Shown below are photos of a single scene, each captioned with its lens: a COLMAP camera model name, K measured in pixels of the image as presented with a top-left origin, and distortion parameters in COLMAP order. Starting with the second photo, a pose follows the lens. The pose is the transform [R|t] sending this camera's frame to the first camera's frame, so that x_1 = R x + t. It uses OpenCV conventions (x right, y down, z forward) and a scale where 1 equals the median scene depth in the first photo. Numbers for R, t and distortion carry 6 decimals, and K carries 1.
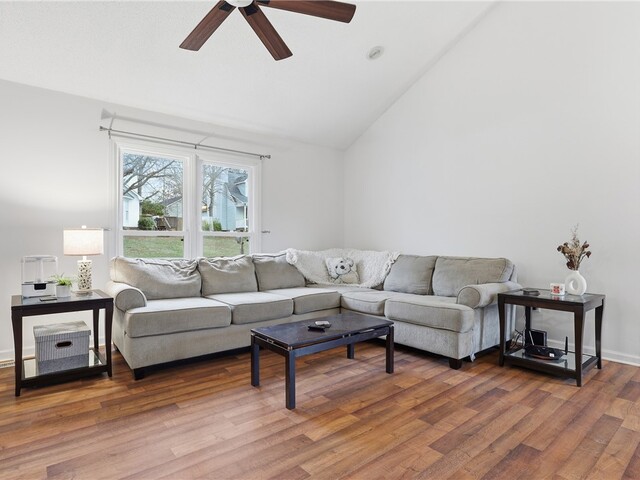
lens RADIAL K [[361.5, 0, 322.2], [0, 361.5, 240.9], [0, 0, 1]] dist [-0.030600, 0.004851]
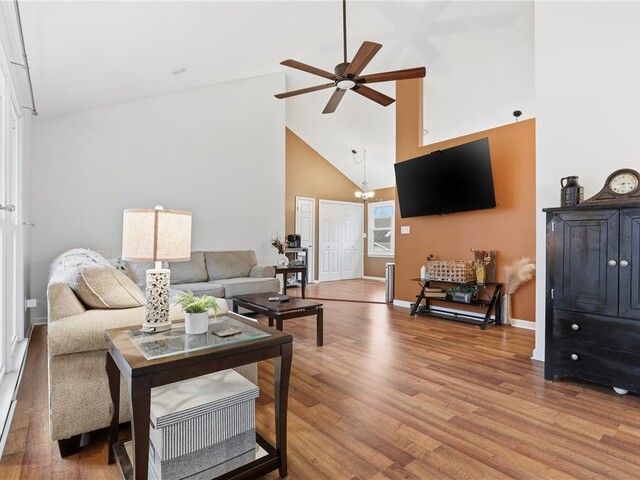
lens RADIAL K [[332.5, 0, 321.6], [0, 332.5, 239.9], [0, 0, 1]] dist [-0.033297, 0.000359]
pose [[0.028408, 0.004365, 0.999587, -1.171487], [0.005612, 0.999974, -0.004526, 0.012106], [-0.999581, 0.005738, 0.028383, 0.734810]]
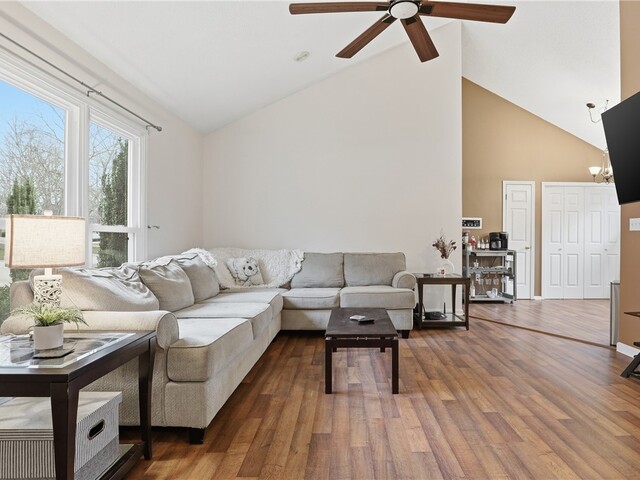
lens RADIAL K [[381.9, 0, 355.2], [0, 381.9, 233.7], [0, 0, 1]] dist [-0.016000, -0.001559]
pose [[0.617964, 0.011767, 0.786119, -0.831445], [-0.000580, 0.999895, -0.014511, -0.001001], [-0.786207, 0.008512, 0.617905, 0.290760]]
